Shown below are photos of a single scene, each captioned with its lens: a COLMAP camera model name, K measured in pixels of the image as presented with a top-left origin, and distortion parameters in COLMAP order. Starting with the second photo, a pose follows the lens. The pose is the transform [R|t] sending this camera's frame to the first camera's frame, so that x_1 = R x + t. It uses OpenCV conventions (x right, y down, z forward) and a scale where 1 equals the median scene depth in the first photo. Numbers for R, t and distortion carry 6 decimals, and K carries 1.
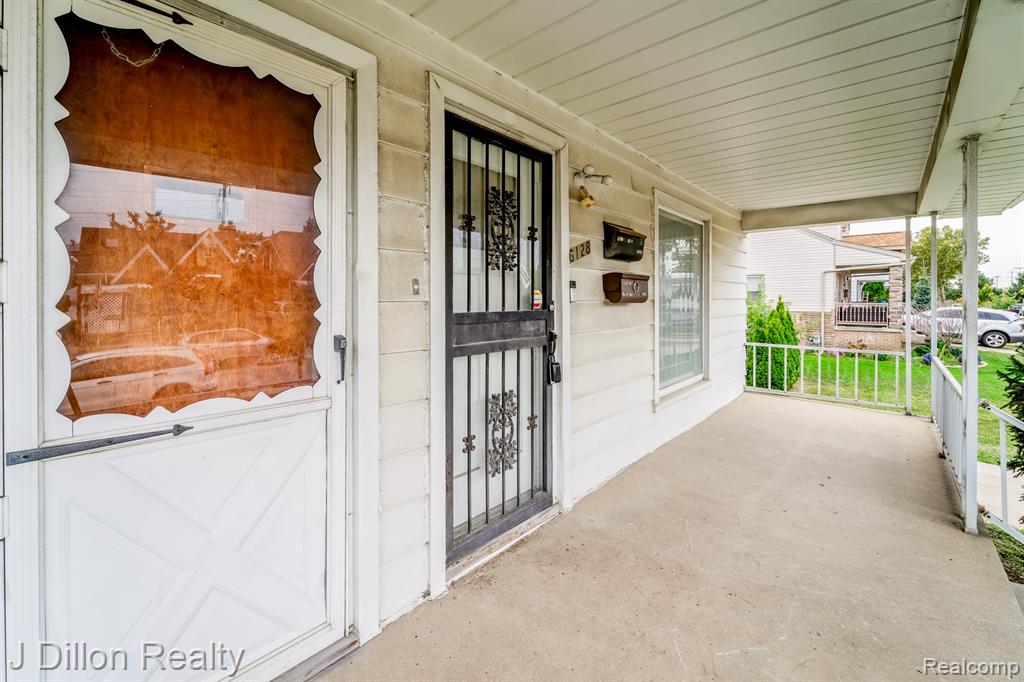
lens RADIAL K [[419.2, 0, 520.3], [0, 419.2, 304.7], [0, 0, 1]] dist [-0.000354, -0.001200]
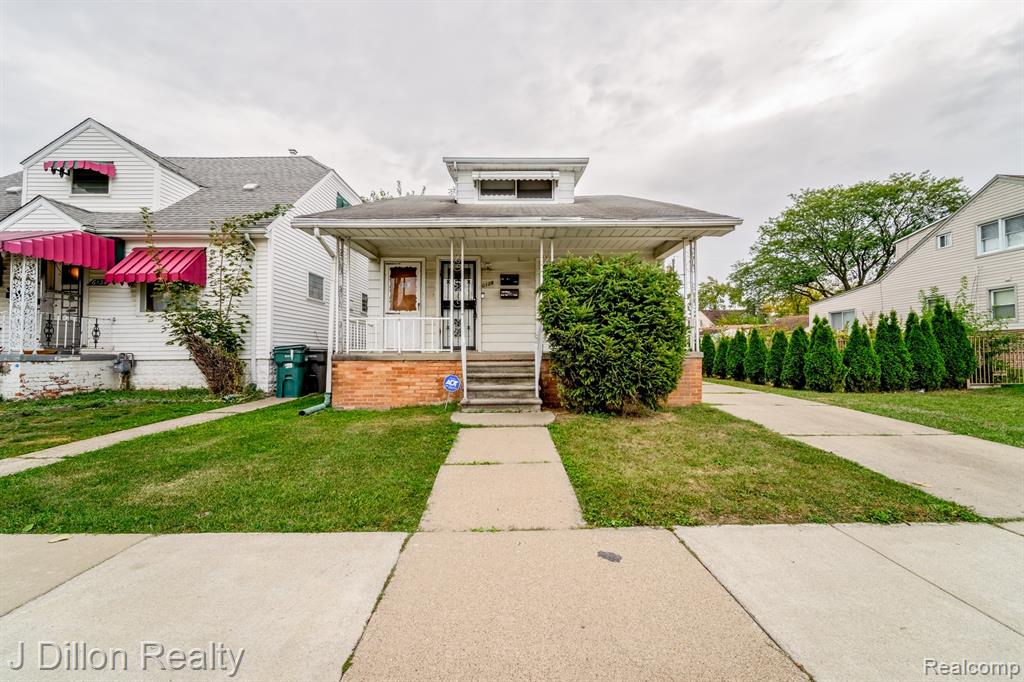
lens RADIAL K [[419.2, 0, 516.1], [0, 419.2, 335.8], [0, 0, 1]] dist [-0.000354, -0.001200]
pose [[0.677310, -0.029628, -0.735101, 3.537355], [-0.006468, 0.998910, -0.046219, 0.577337], [0.735670, 0.036059, 0.676380, -1.497417]]
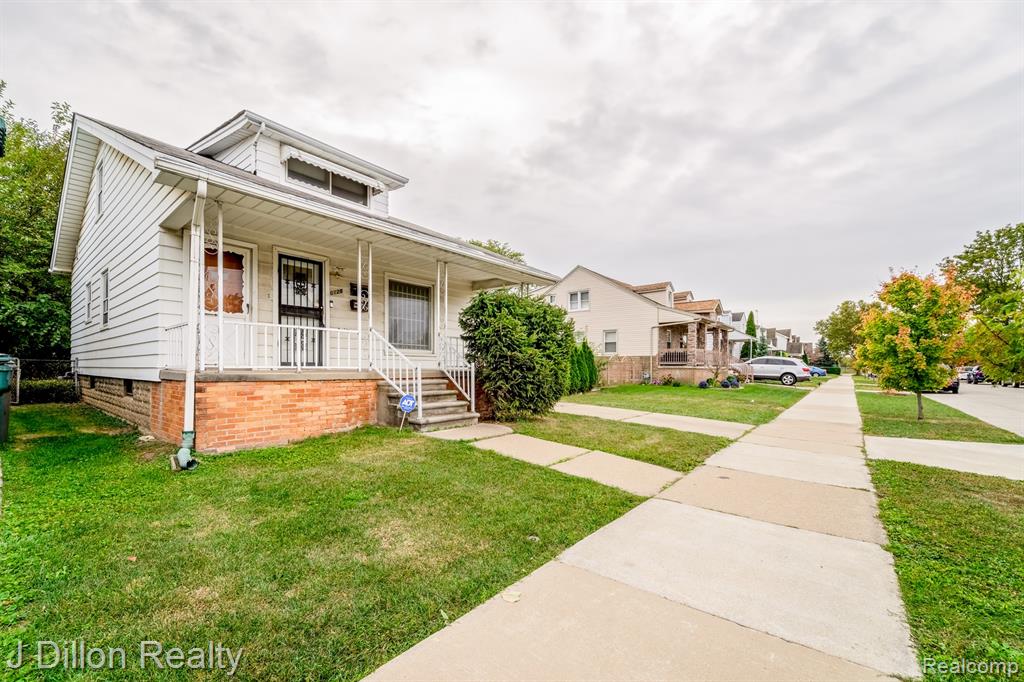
lens RADIAL K [[419.2, 0, 529.8], [0, 419.2, 369.5], [0, 0, 1]] dist [-0.000354, -0.001200]
pose [[0.997354, 0.004398, 0.072569, 1.636697], [-0.003745, 0.999951, -0.009140, 0.573869], [-0.072606, 0.008844, 0.997321, -2.689283]]
